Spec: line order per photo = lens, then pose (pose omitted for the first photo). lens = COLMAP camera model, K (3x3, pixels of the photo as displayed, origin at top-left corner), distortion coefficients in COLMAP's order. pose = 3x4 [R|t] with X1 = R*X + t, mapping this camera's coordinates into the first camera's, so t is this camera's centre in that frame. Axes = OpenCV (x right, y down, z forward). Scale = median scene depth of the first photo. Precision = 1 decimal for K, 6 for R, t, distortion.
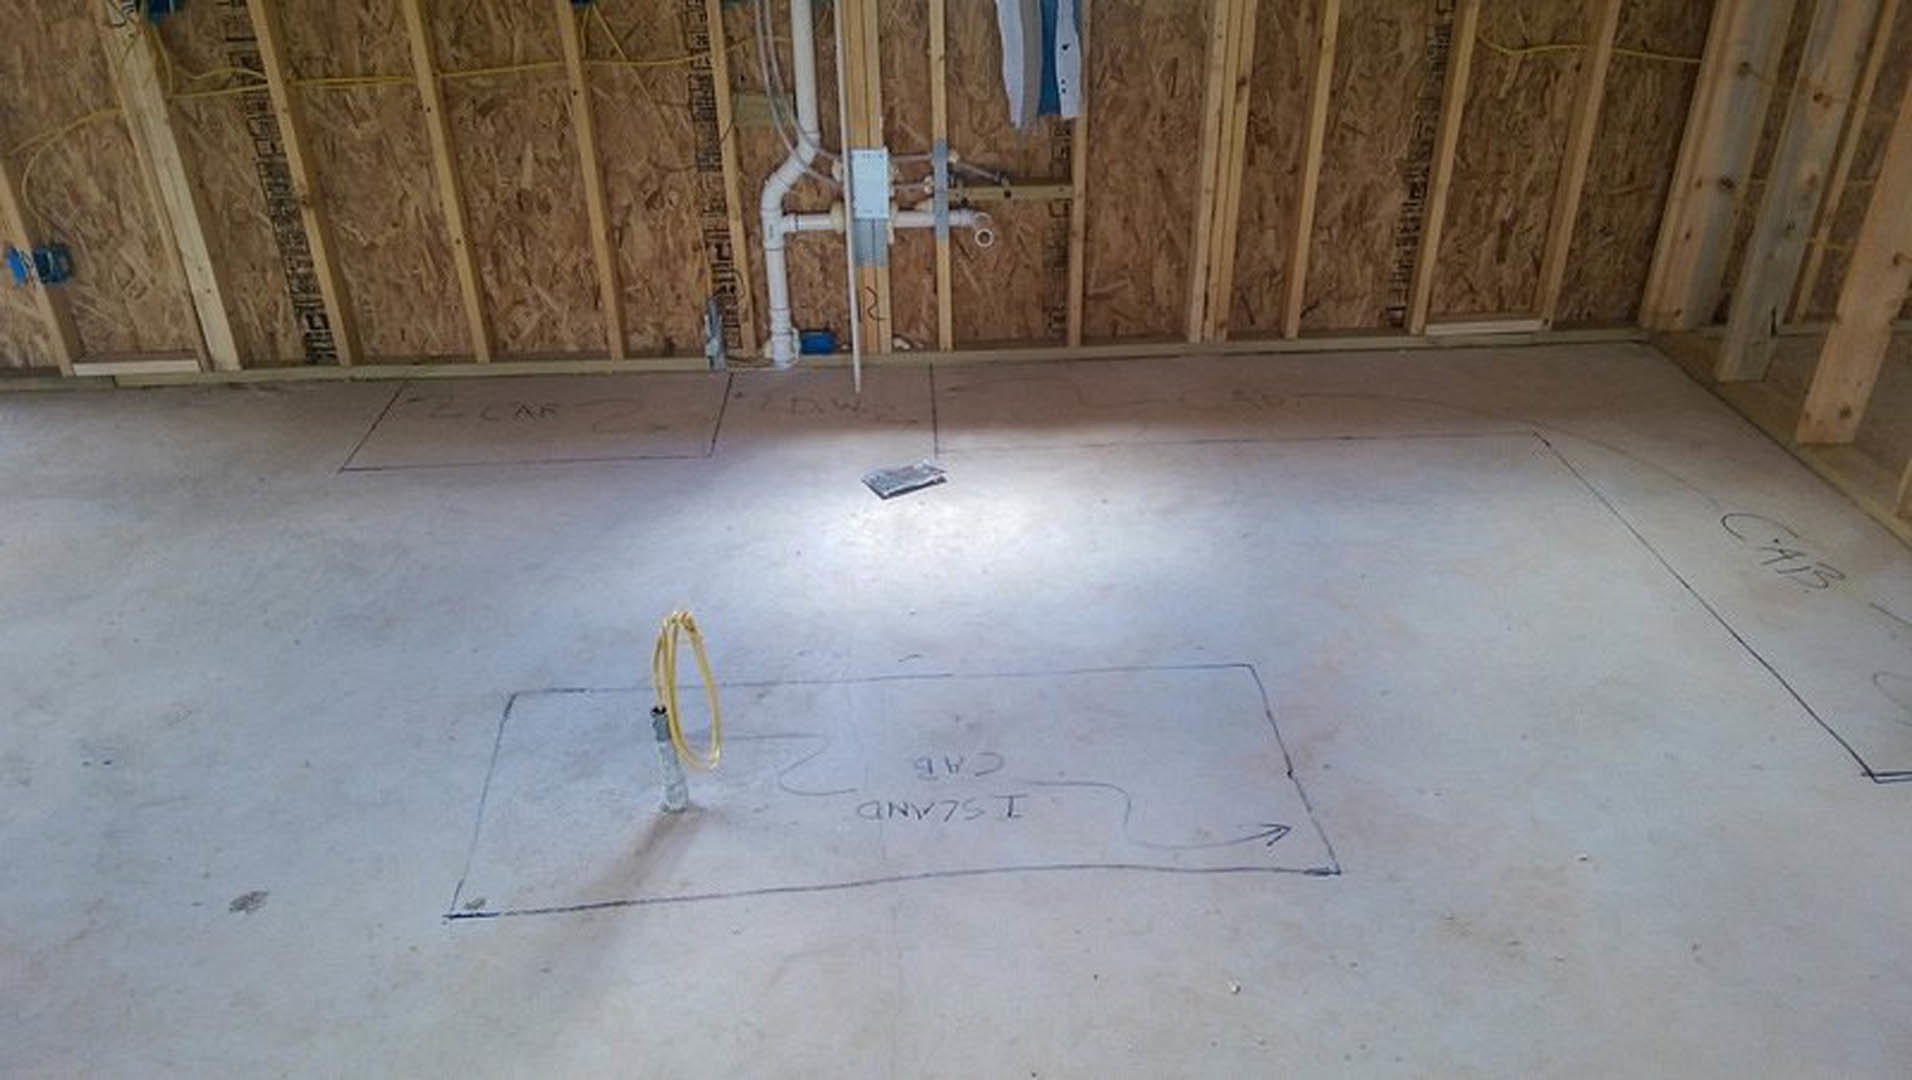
lens RADIAL K [[1369.7, 0, 956.0], [0, 1369.7, 540.0], [0, 0, 1]] dist [0.102941, -0.142562]
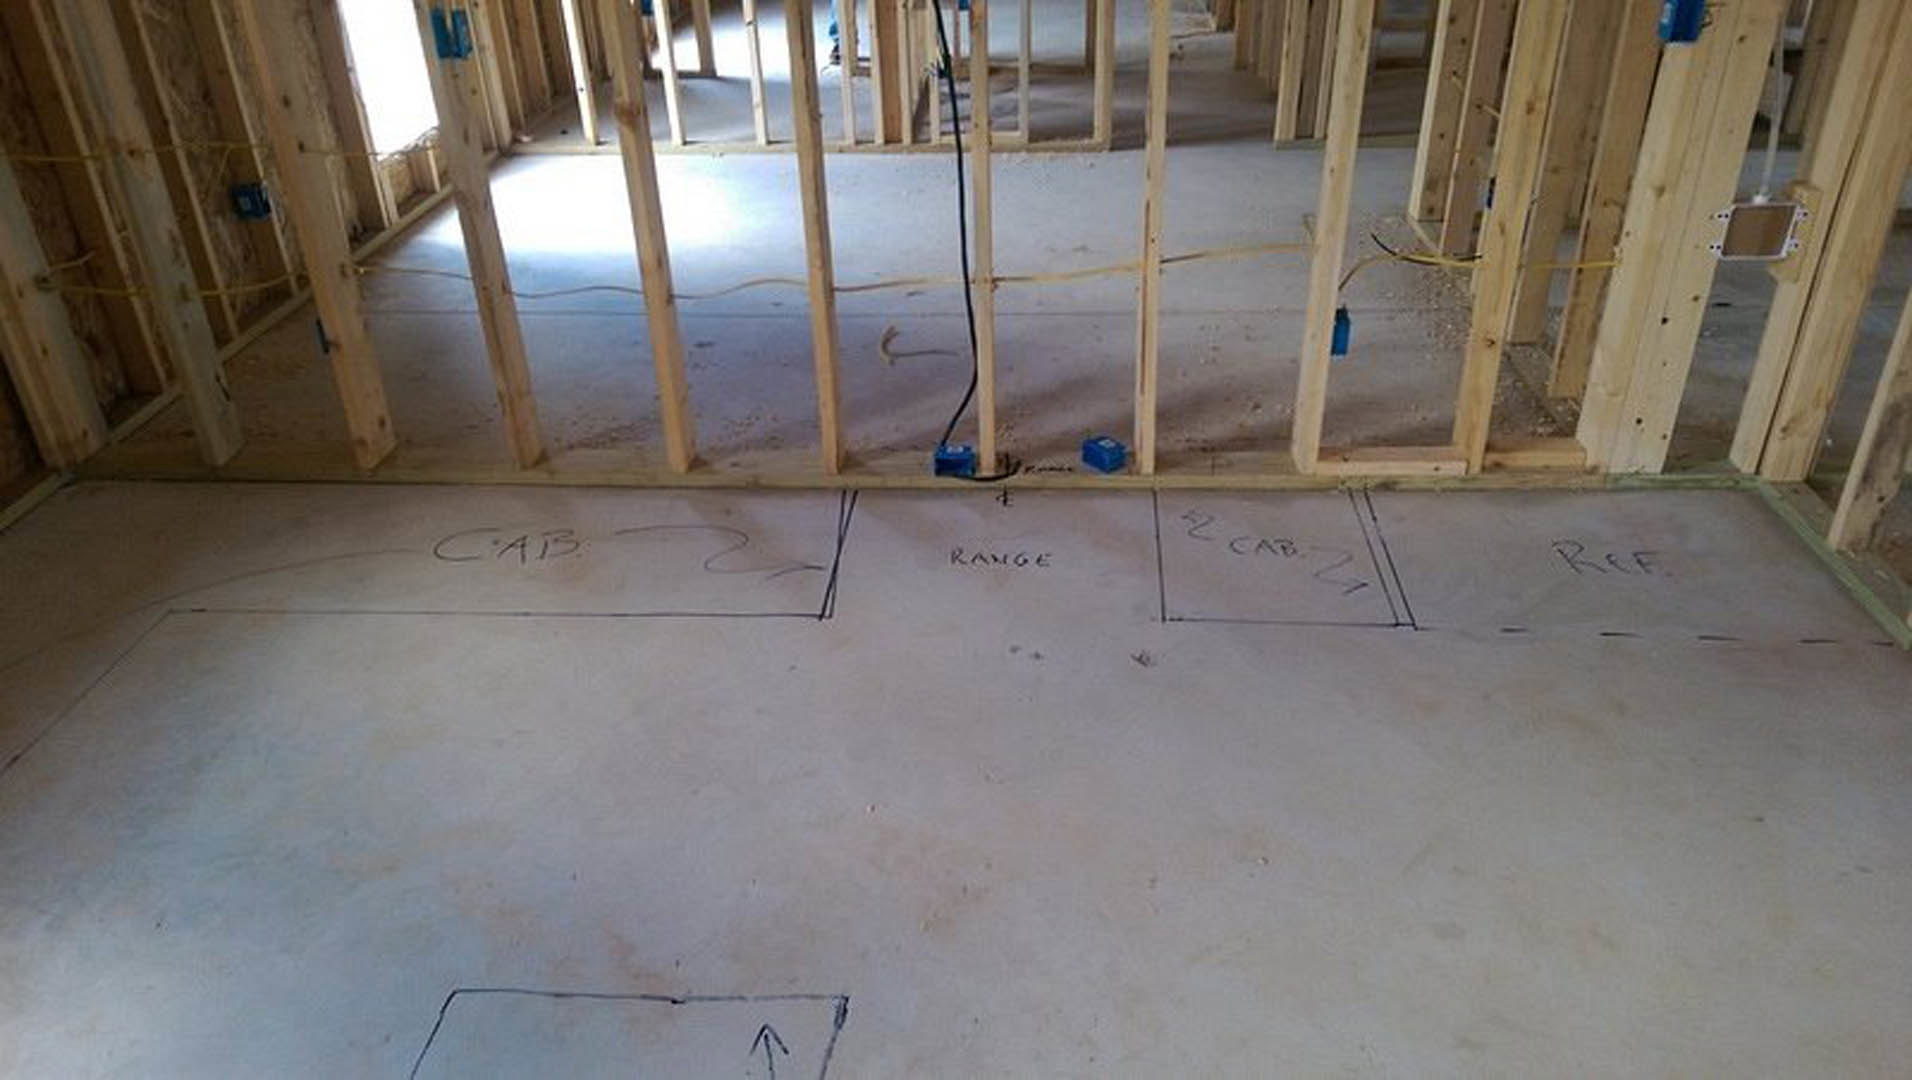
lens RADIAL K [[1369.7, 0, 956.0], [0, 1369.7, 540.0], [0, 0, 1]] dist [0.102941, -0.142562]
pose [[0.098687, -0.491536, 0.865247, -0.229849], [0.509331, 0.771919, 0.380425, -0.194978], [-0.854894, 0.403154, 0.326533, 0.349117]]
